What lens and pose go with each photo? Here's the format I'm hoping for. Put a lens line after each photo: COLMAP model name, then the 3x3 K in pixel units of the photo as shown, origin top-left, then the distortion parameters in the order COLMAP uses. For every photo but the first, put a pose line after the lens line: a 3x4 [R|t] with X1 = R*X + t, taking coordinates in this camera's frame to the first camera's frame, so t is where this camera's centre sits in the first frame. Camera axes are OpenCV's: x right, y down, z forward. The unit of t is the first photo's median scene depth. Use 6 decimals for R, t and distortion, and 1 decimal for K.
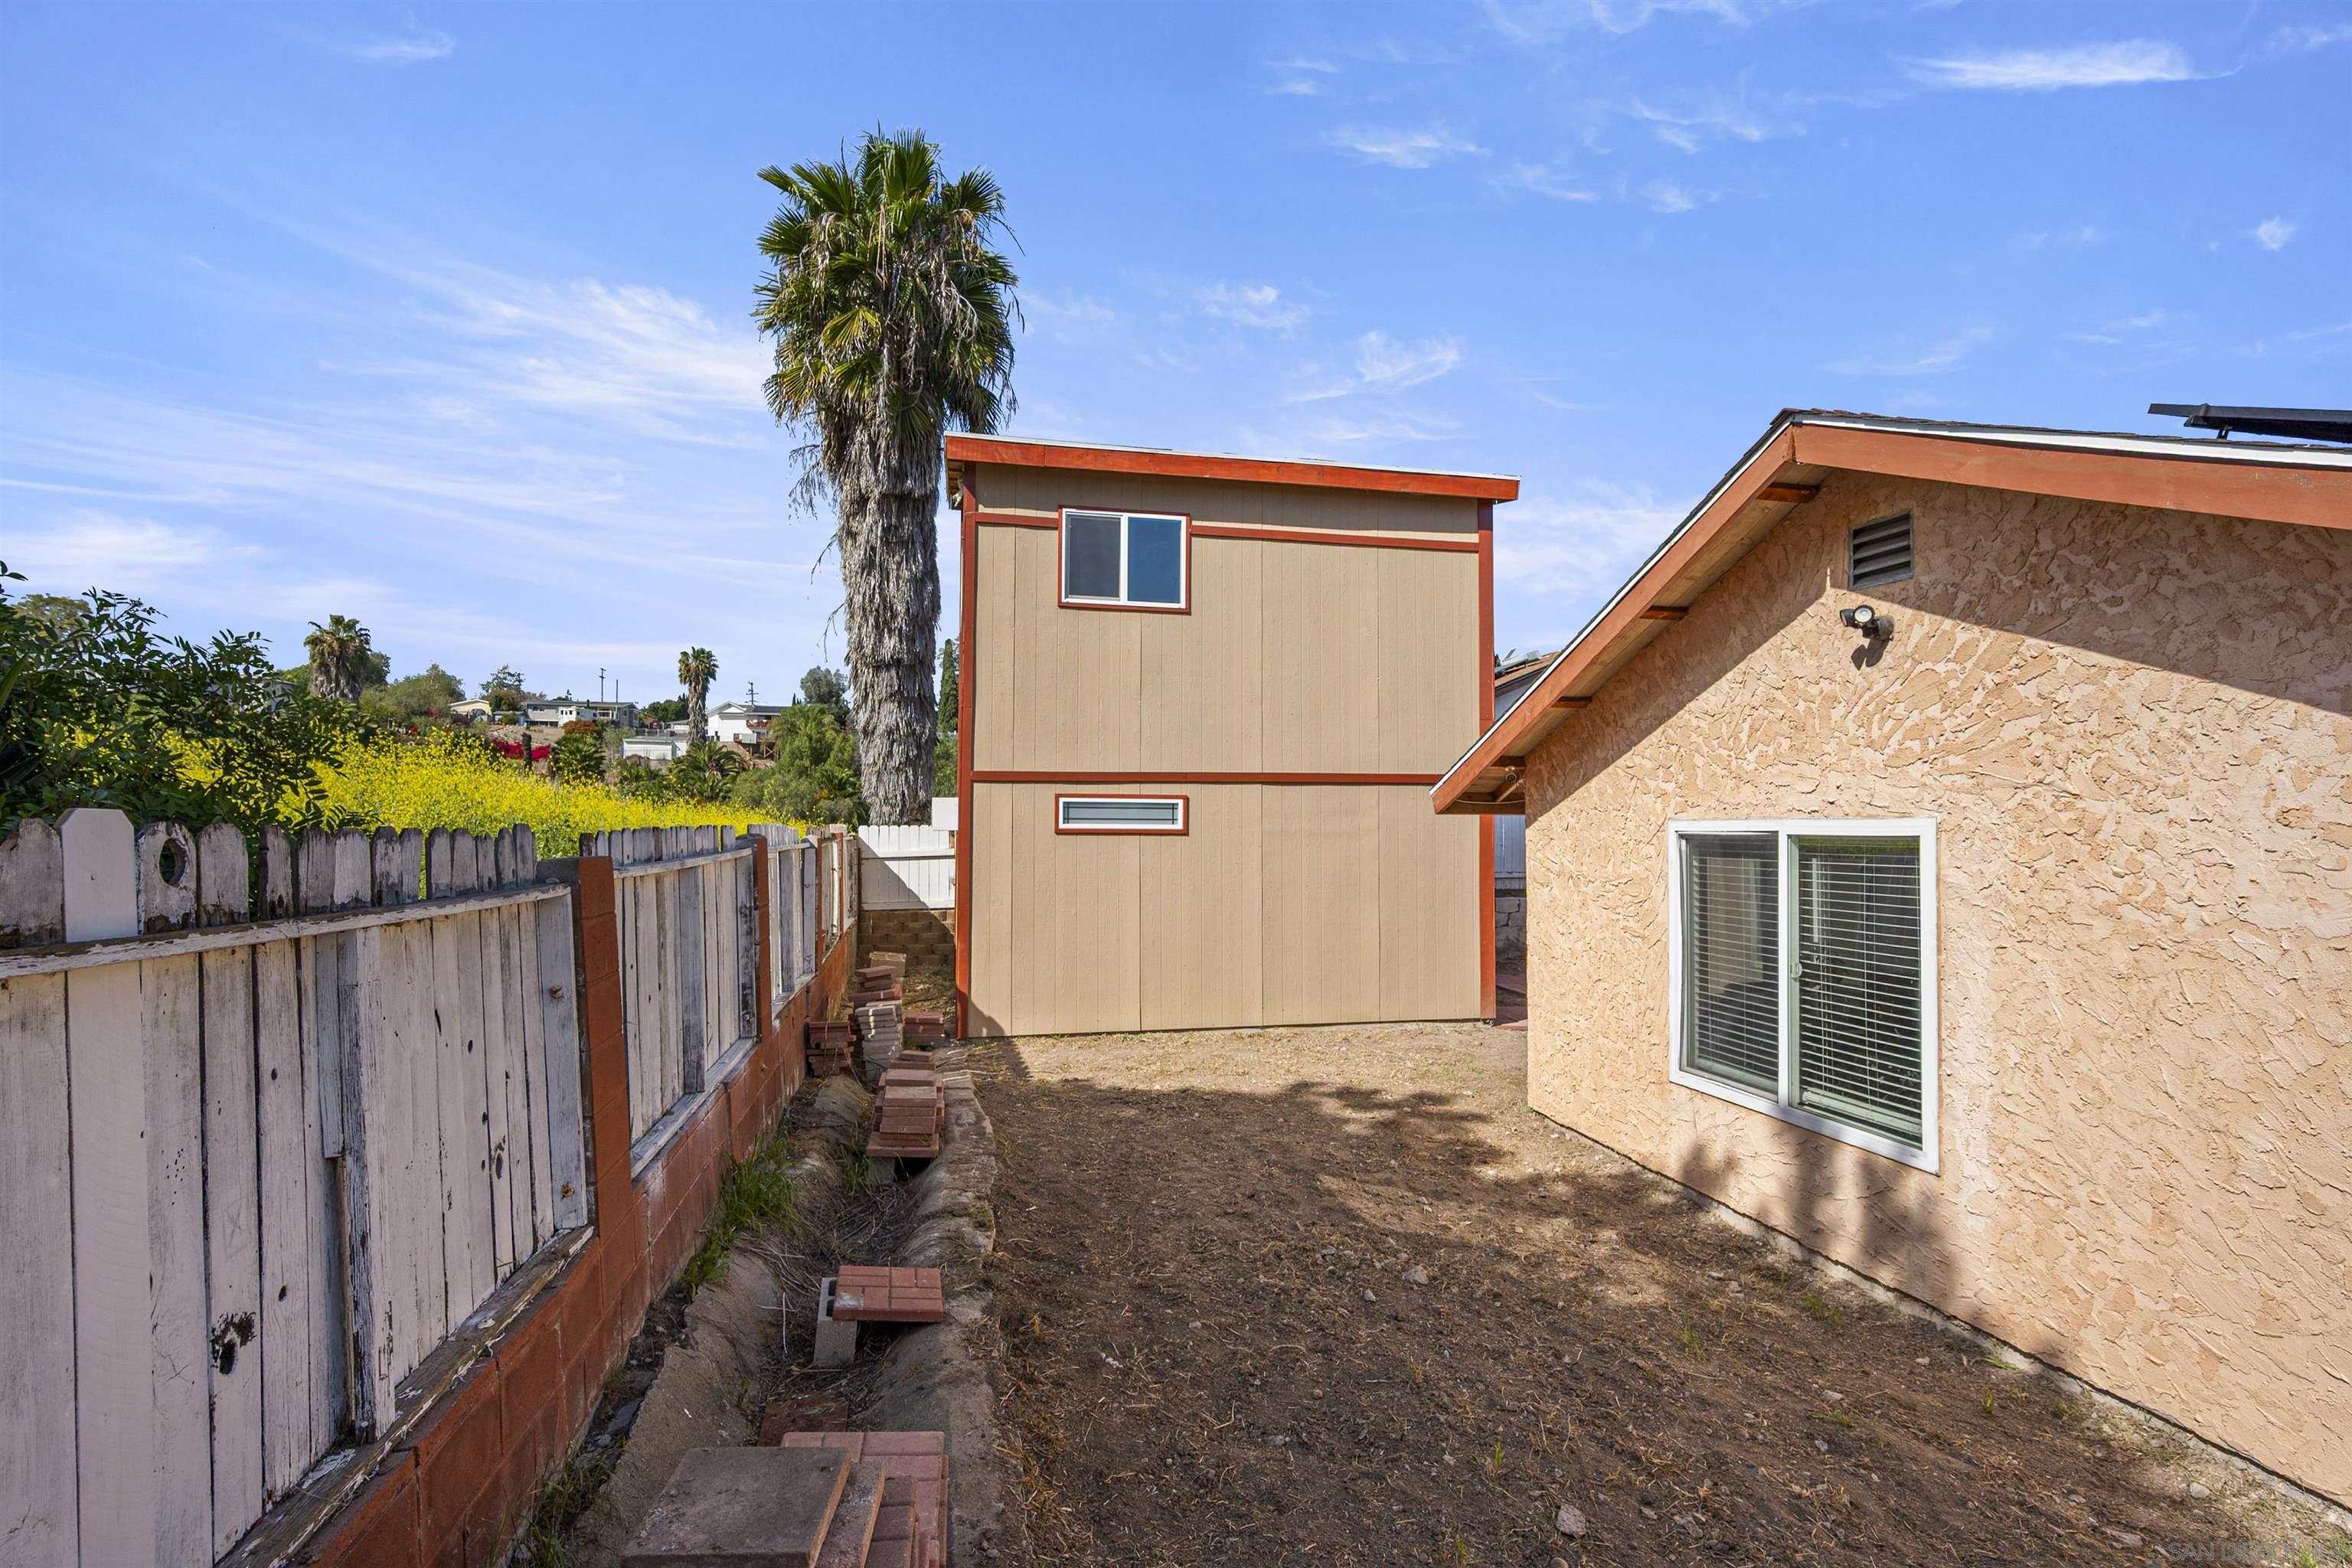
lens RADIAL K [[1102.6, 0, 1172.6], [0, 1102.6, 789.7], [0, 0, 1]] dist [-0.000734, 0.000472]
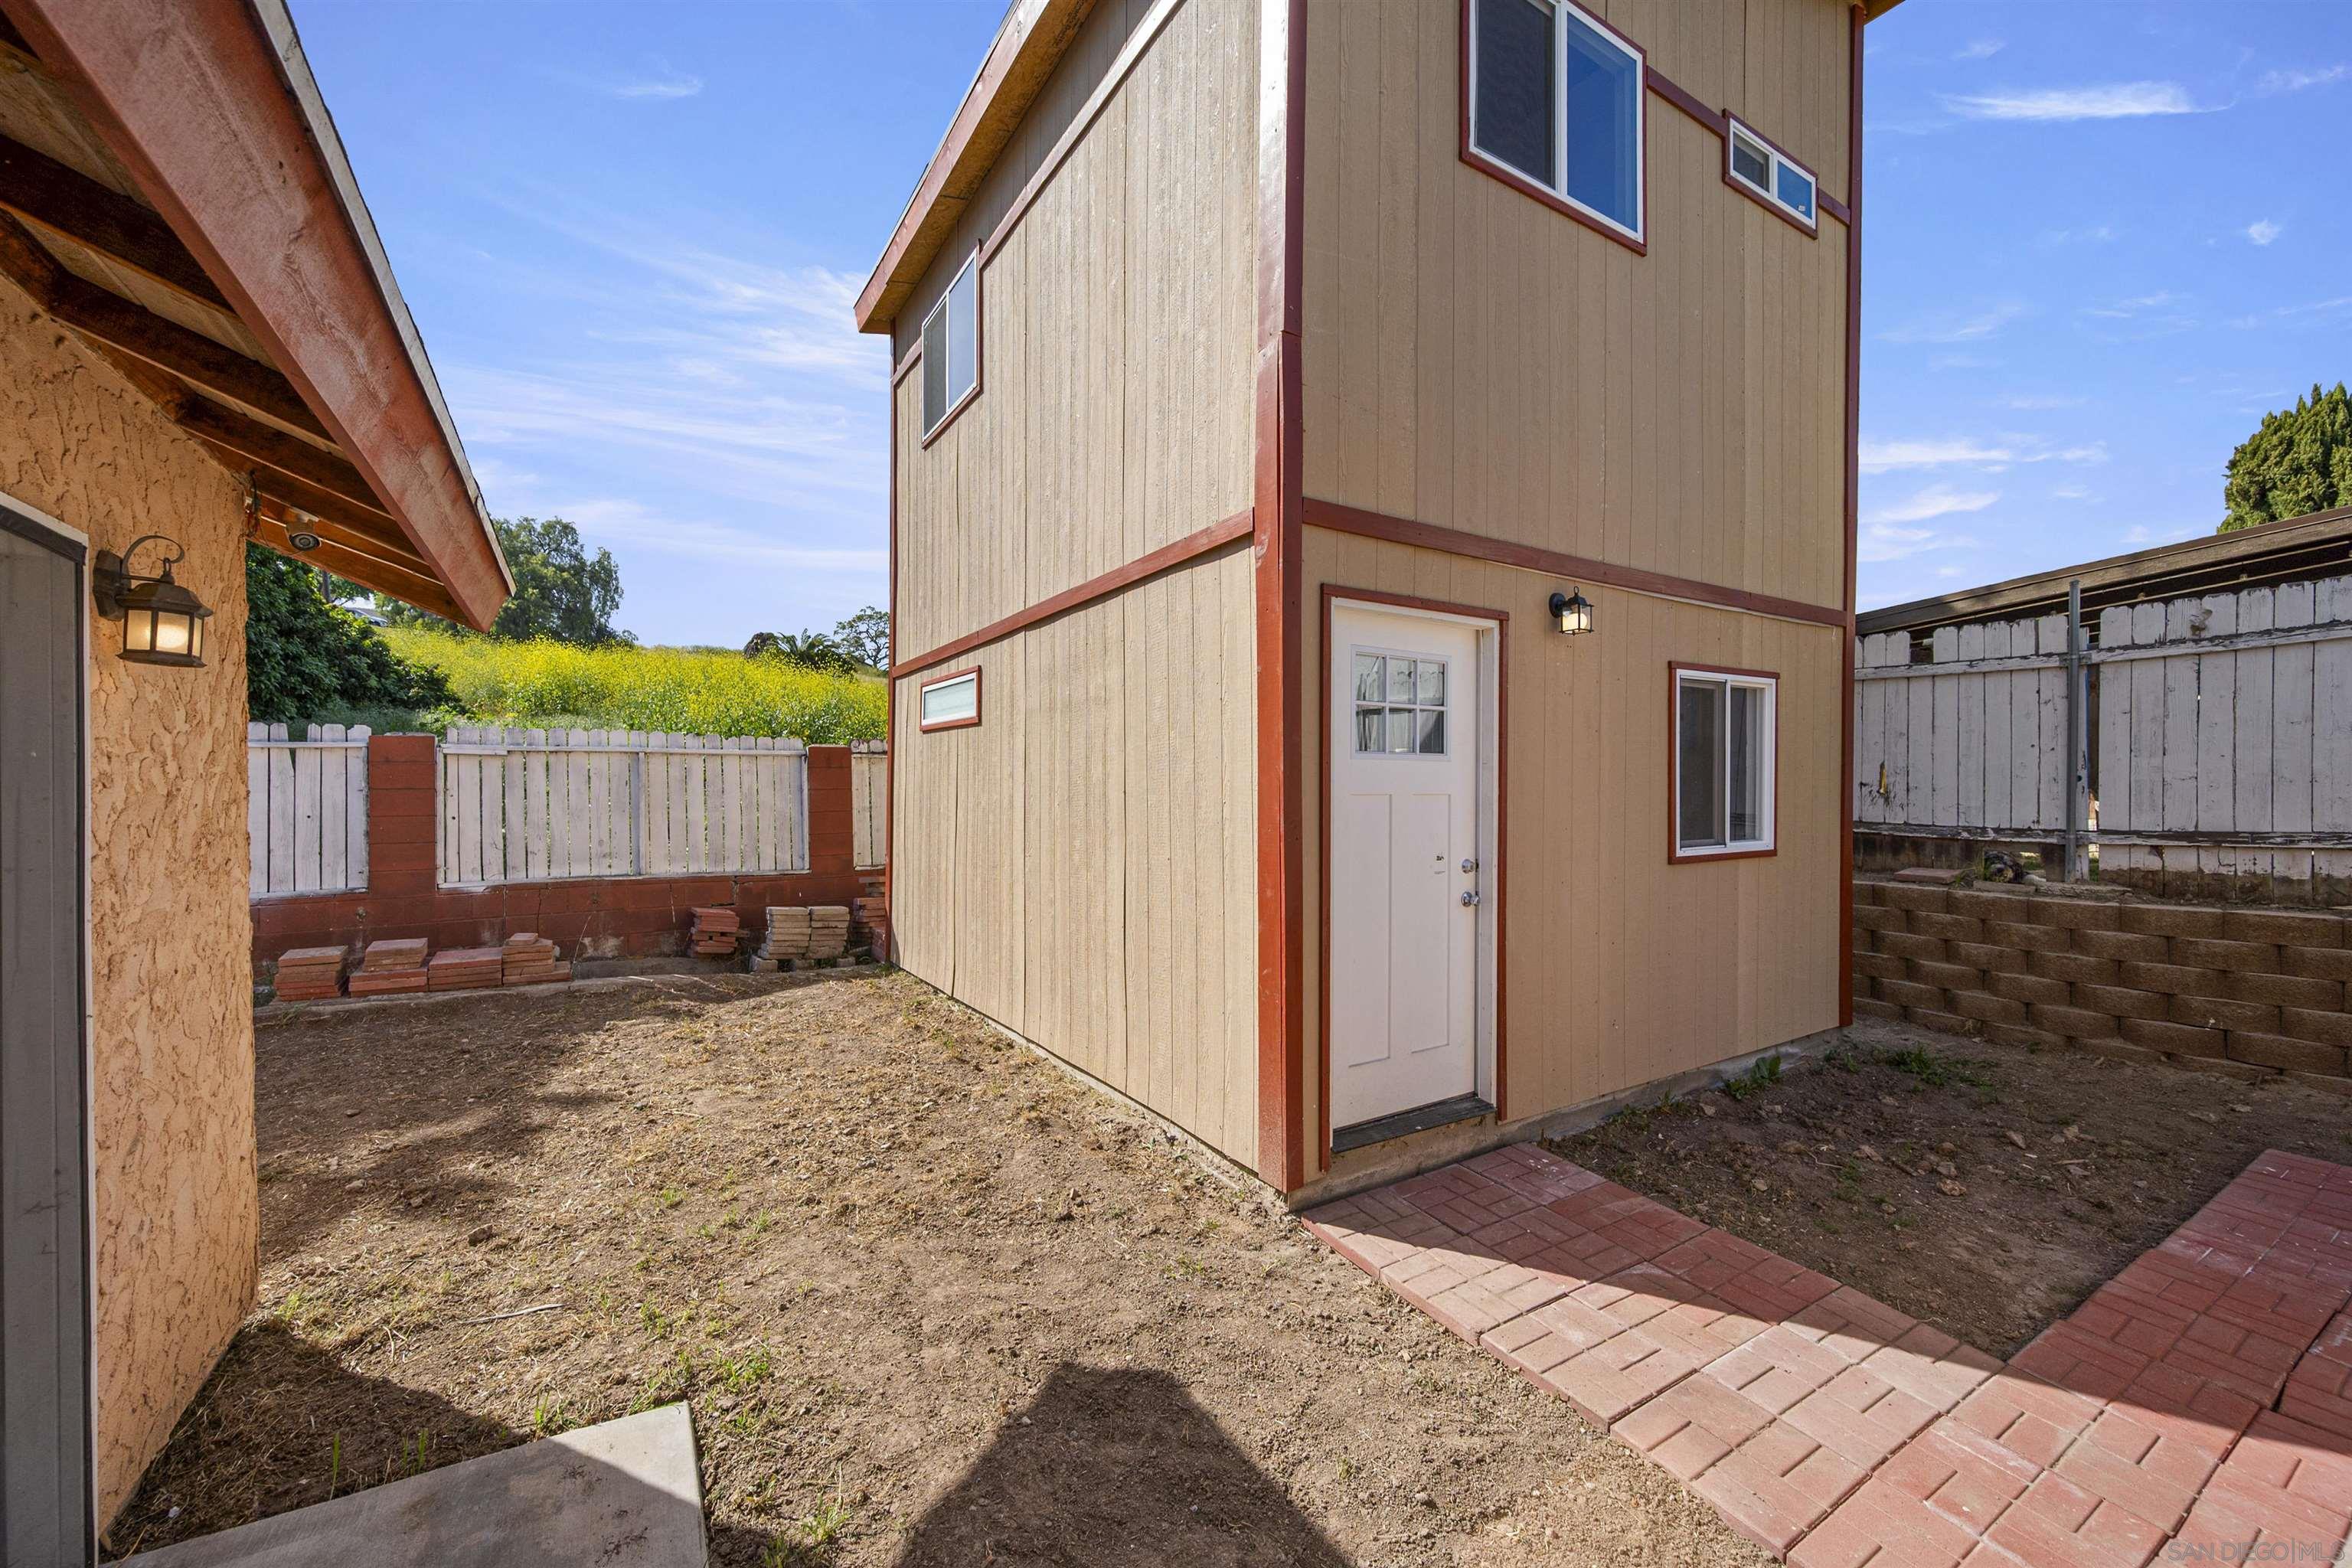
lens RADIAL K [[928.2, 0, 1172.1], [0, 928.2, 790.6], [0, 0, 1]] dist [-0.001193, -0.000176]
pose [[0.367080, 0.006292, -0.930168, 1.047254], [0.030760, 0.999348, 0.018899, 0.133810], [0.929681, -0.035550, 0.366647, 1.618674]]
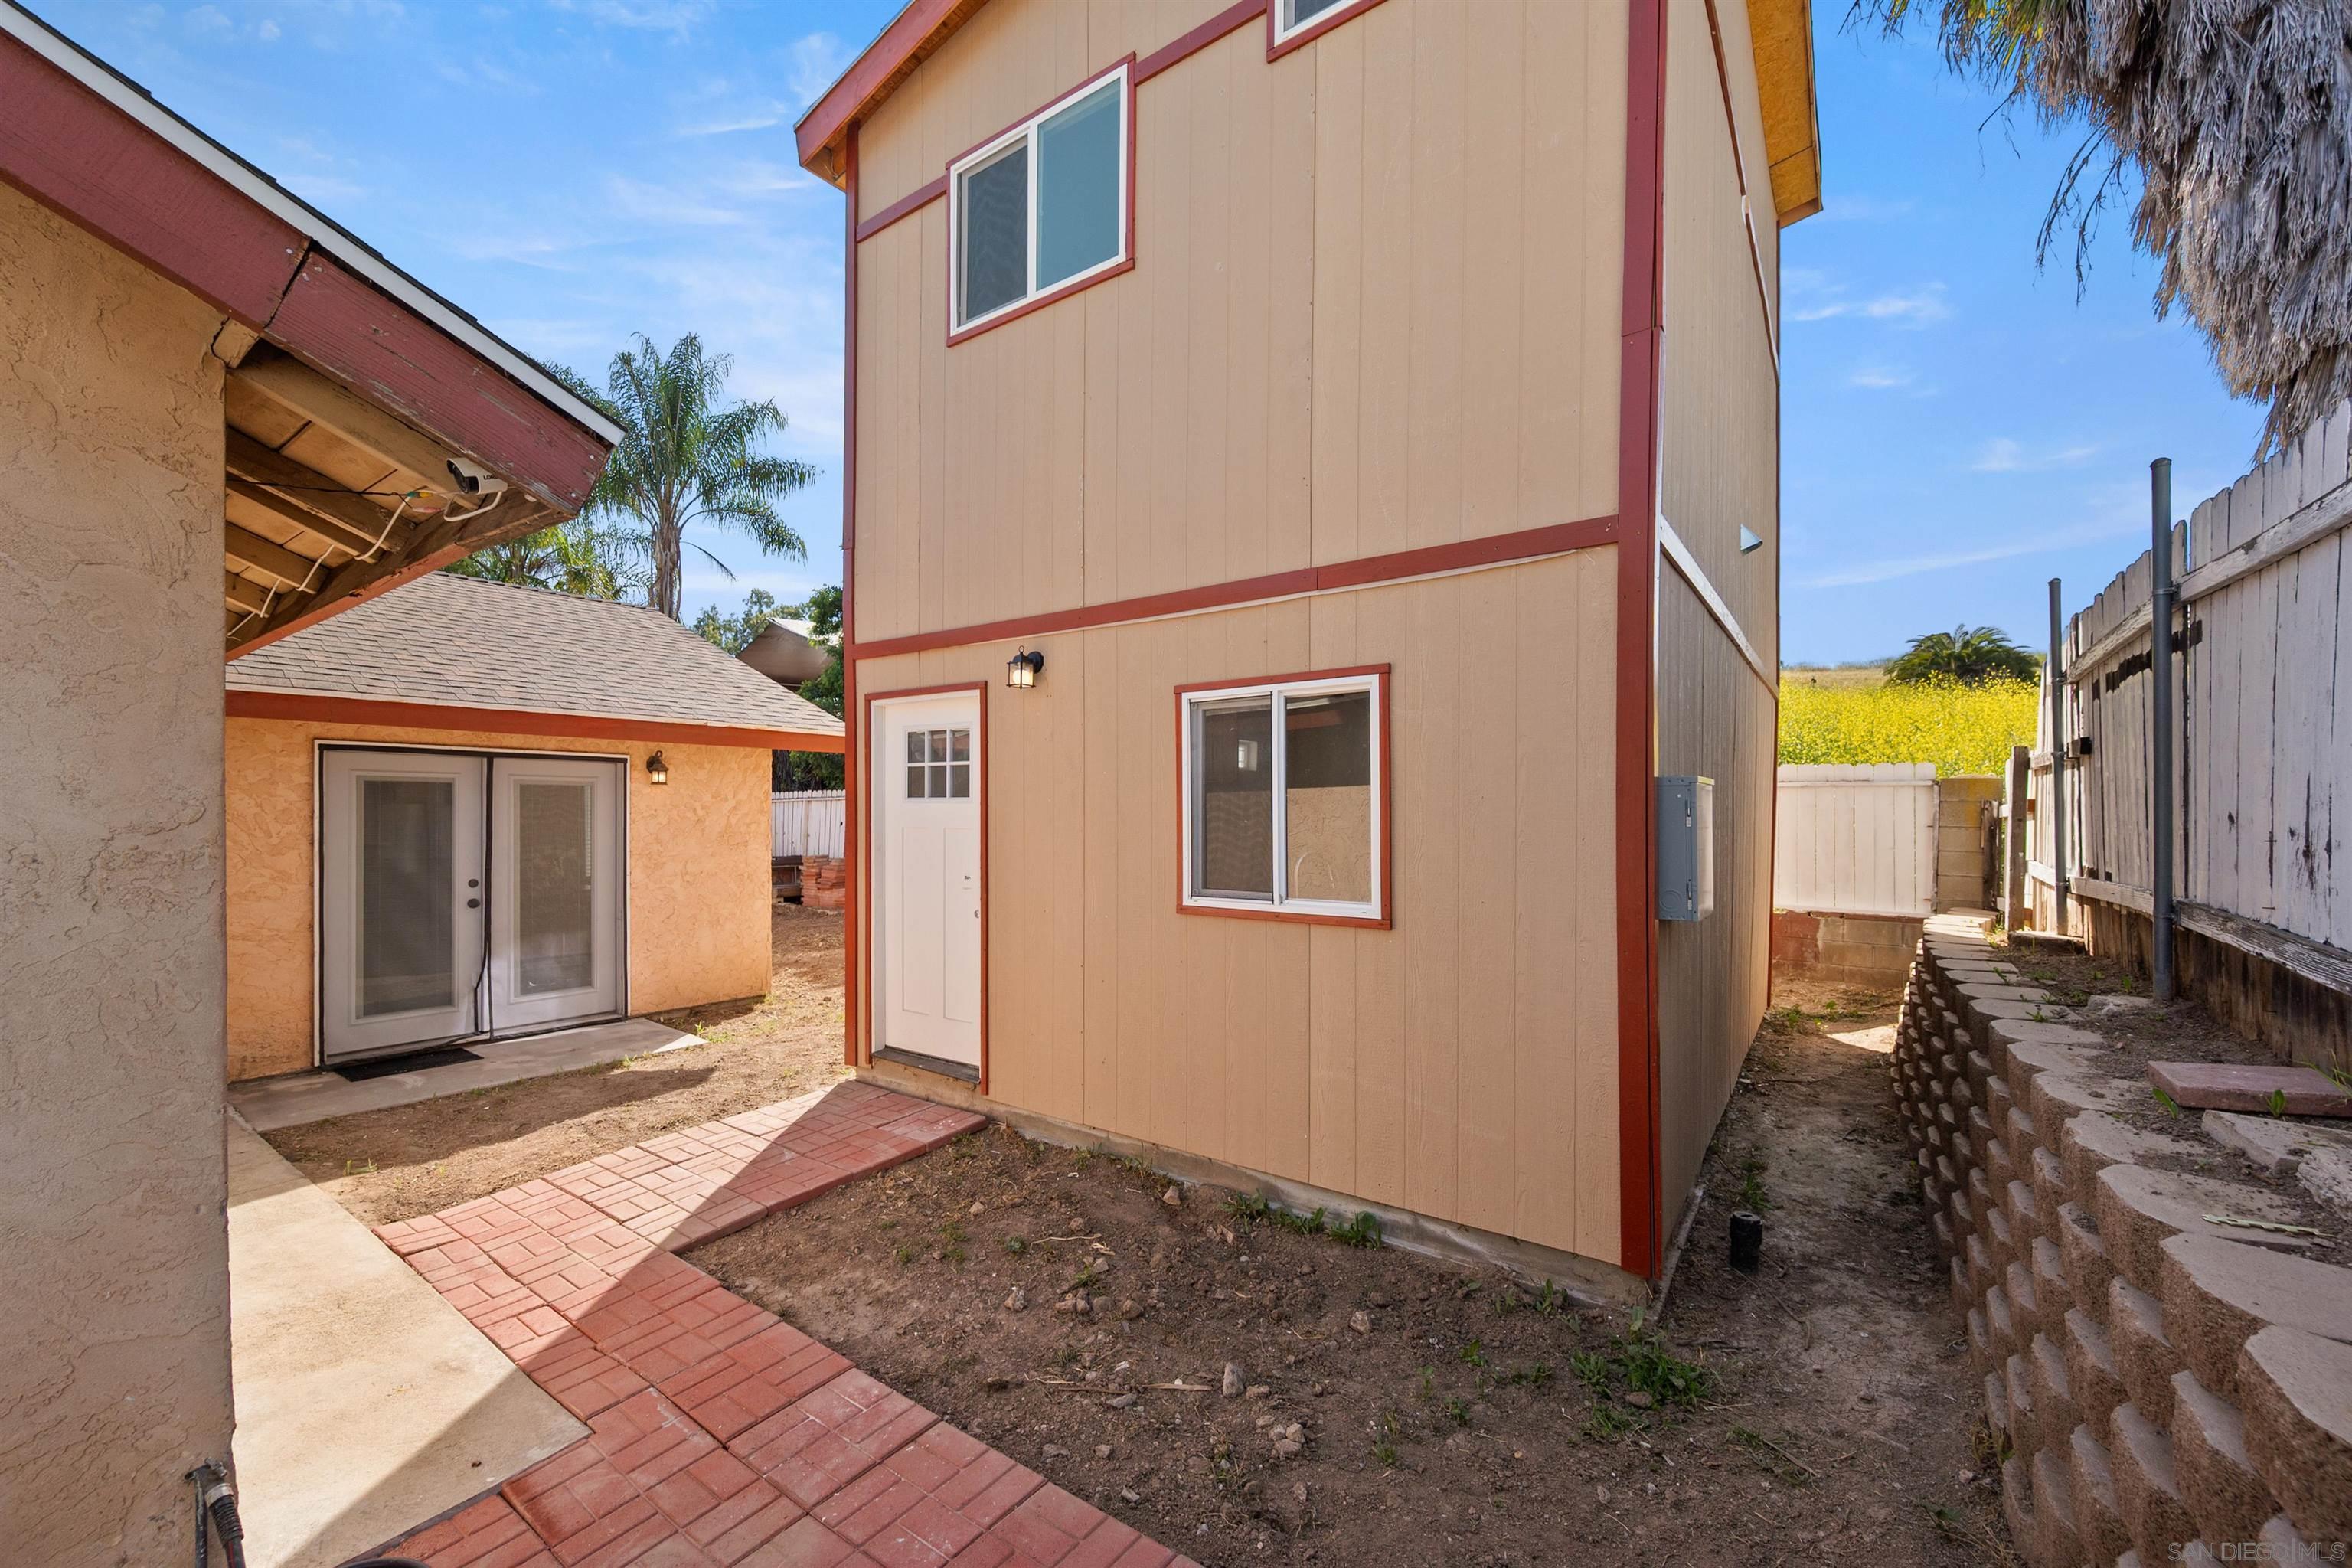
lens RADIAL K [[939.9, 0, 1172.9], [0, 939.9, 819.5], [0, 0, 1]] dist [0.000405, 0.000100]
pose [[-0.726465, 0.005916, -0.687178, 0.965350], [0.022515, 0.999631, -0.015197, 0.163366], [0.686834, -0.026512, -0.726330, 2.786087]]
